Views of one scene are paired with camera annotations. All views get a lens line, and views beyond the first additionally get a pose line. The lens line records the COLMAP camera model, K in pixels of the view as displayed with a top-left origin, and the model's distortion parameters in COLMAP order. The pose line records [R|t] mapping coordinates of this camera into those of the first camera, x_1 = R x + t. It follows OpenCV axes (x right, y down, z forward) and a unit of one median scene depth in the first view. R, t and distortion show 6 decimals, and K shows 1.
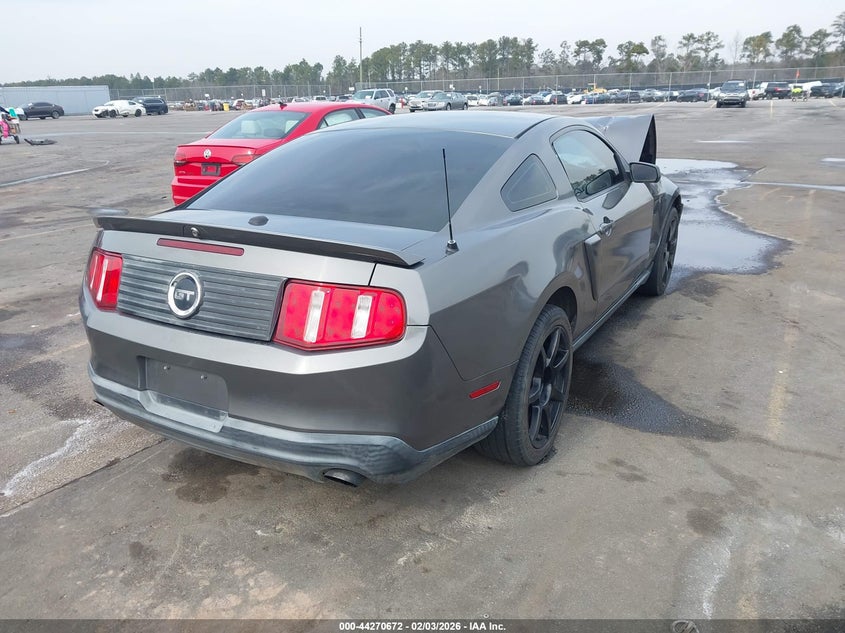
lens RADIAL K [[658.4, 0, 420.9], [0, 658.4, 314.6], [0, 0, 1]] dist [-0.010971, -0.010043]
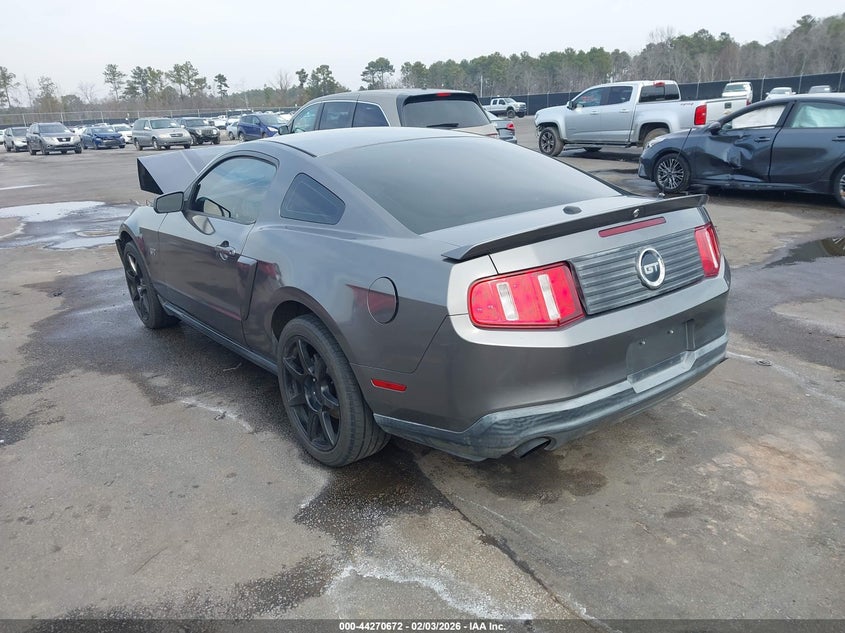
lens RADIAL K [[658.4, 0, 419.4], [0, 658.4, 320.2], [0, 0, 1]] dist [-0.010971, -0.010043]
pose [[0.419575, -0.286185, 0.861426, -1.438366], [0.332927, 0.931382, 0.147266, -0.231076], [-0.844462, 0.225003, 0.486063, 0.765196]]
